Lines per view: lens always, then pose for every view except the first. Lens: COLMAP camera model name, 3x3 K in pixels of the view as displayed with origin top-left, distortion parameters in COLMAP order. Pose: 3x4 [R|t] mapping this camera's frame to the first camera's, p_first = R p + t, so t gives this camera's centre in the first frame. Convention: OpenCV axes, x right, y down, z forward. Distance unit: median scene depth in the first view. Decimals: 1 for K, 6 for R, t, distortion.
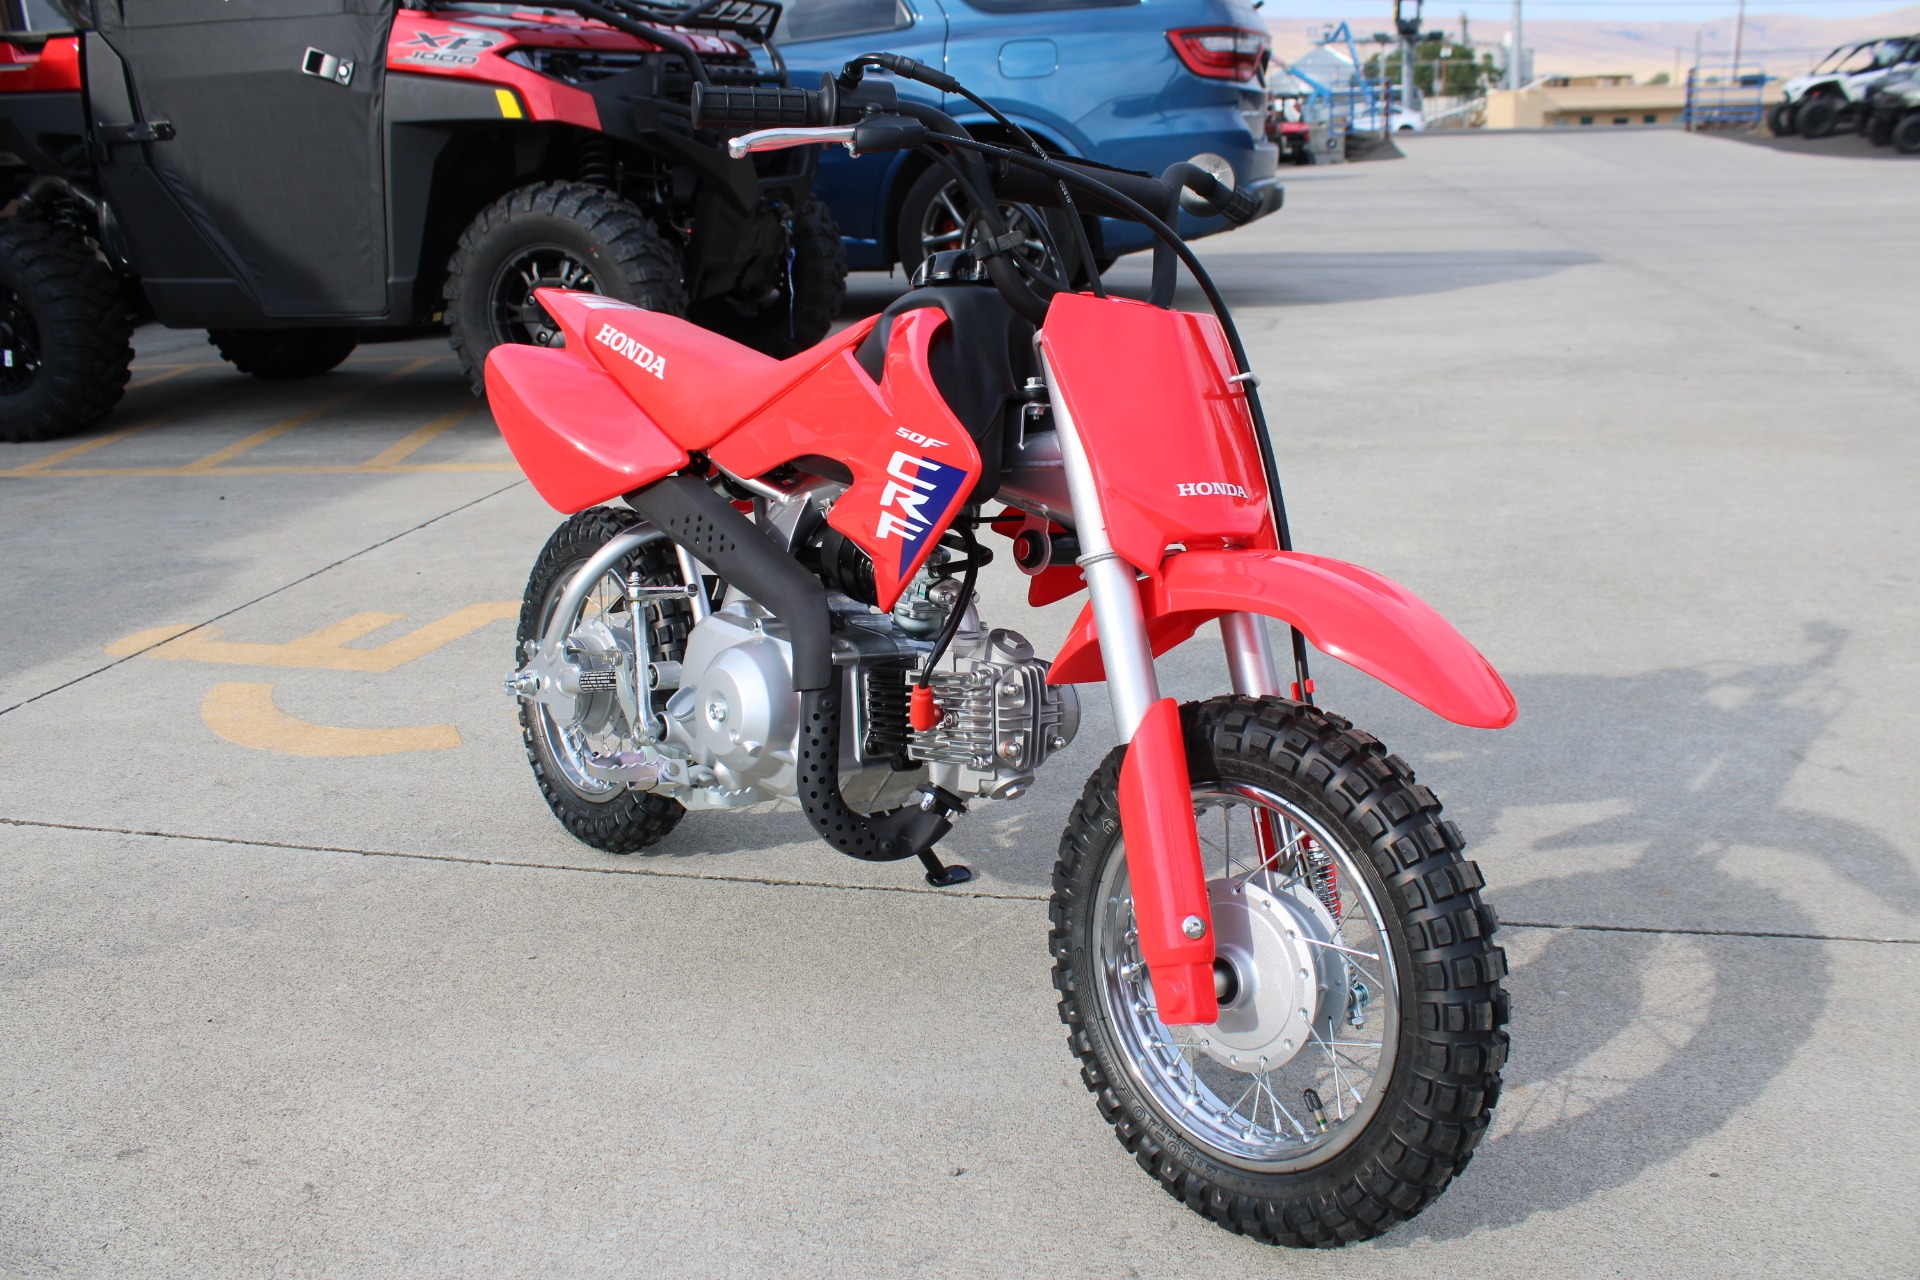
lens RADIAL K [[1577.3, 0, 968.8], [0, 1577.3, 645.2], [0, 0, 1]] dist [-0.169566, 0.145813]
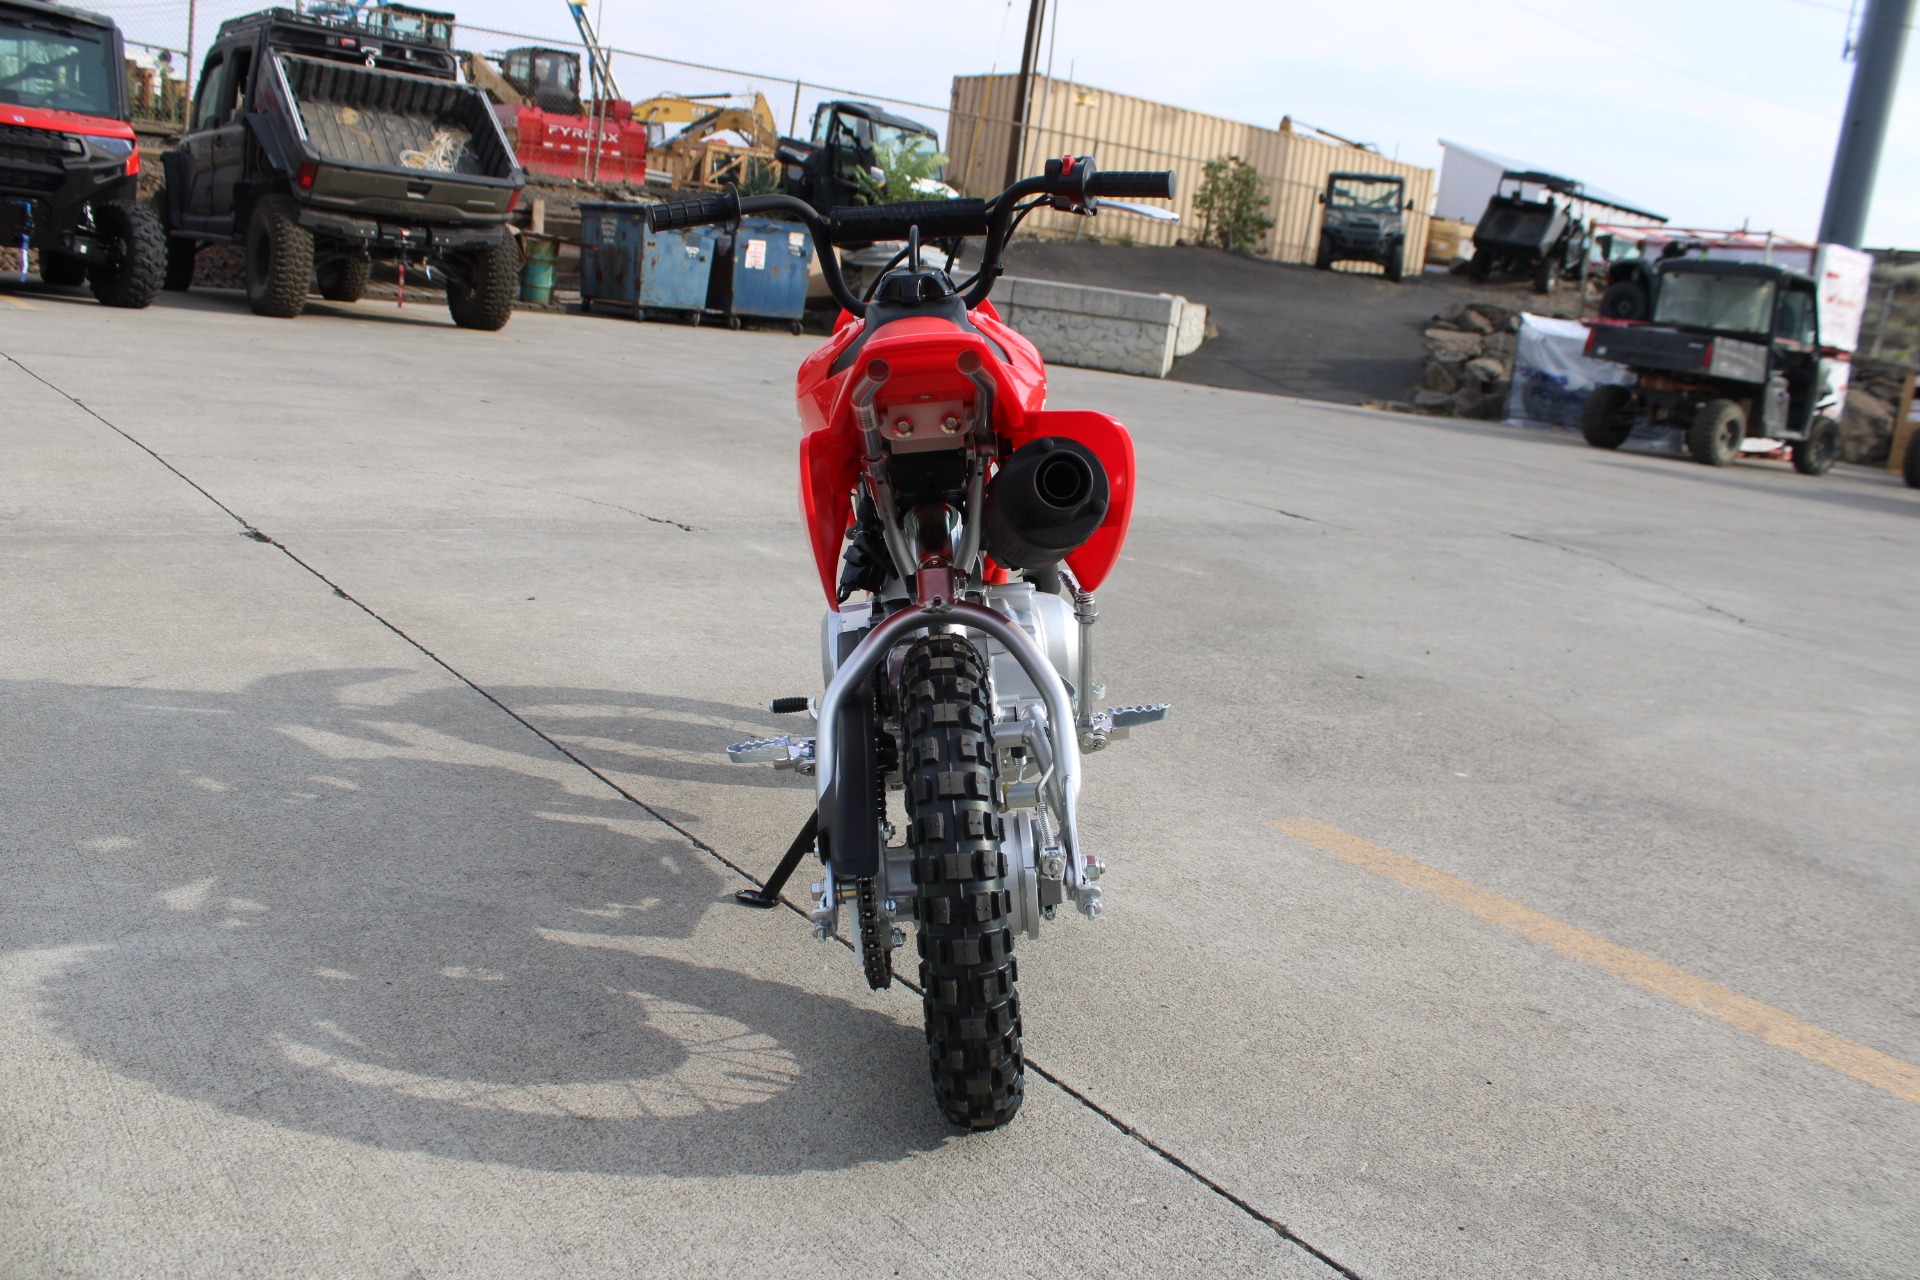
lens RADIAL K [[1577.3, 0, 962.3], [0, 1577.3, 648.1], [0, 0, 1]] dist [-0.169566, 0.145813]
pose [[-0.771518, -0.184488, 0.608872, -0.719423], [0.112444, 0.902425, 0.415915, -0.410878], [-0.626192, 0.389350, -0.675492, 1.609694]]
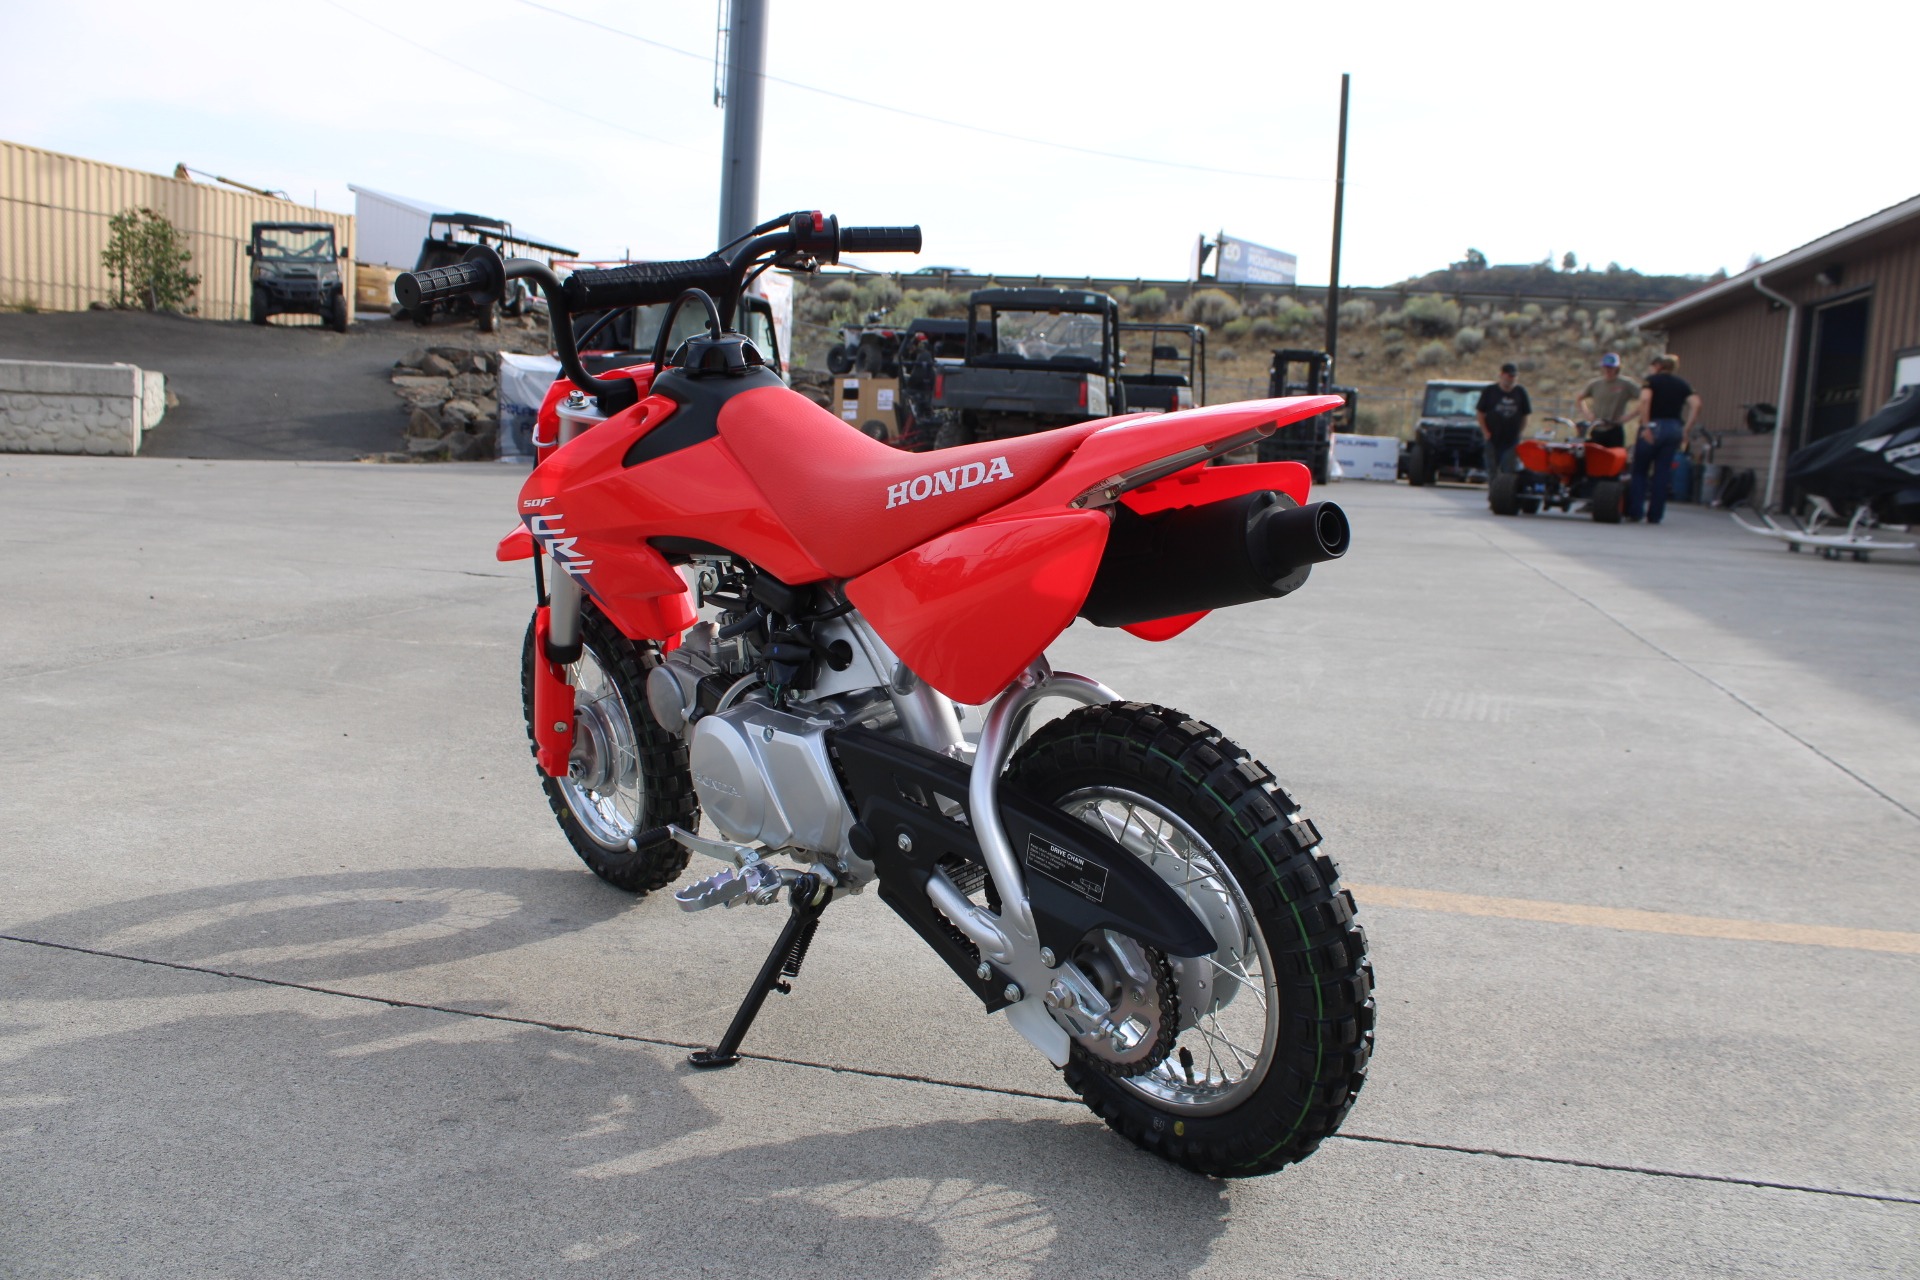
lens RADIAL K [[1577.3, 0, 957.0], [0, 1577.3, 667.5], [0, 0, 1]] dist [-0.169566, 0.145813]
pose [[-0.999777, -0.007662, 0.019669, -0.169698], [0.001802, 0.897422, 0.441169, -0.446005], [-0.021032, 0.441106, -0.897209, 1.764123]]
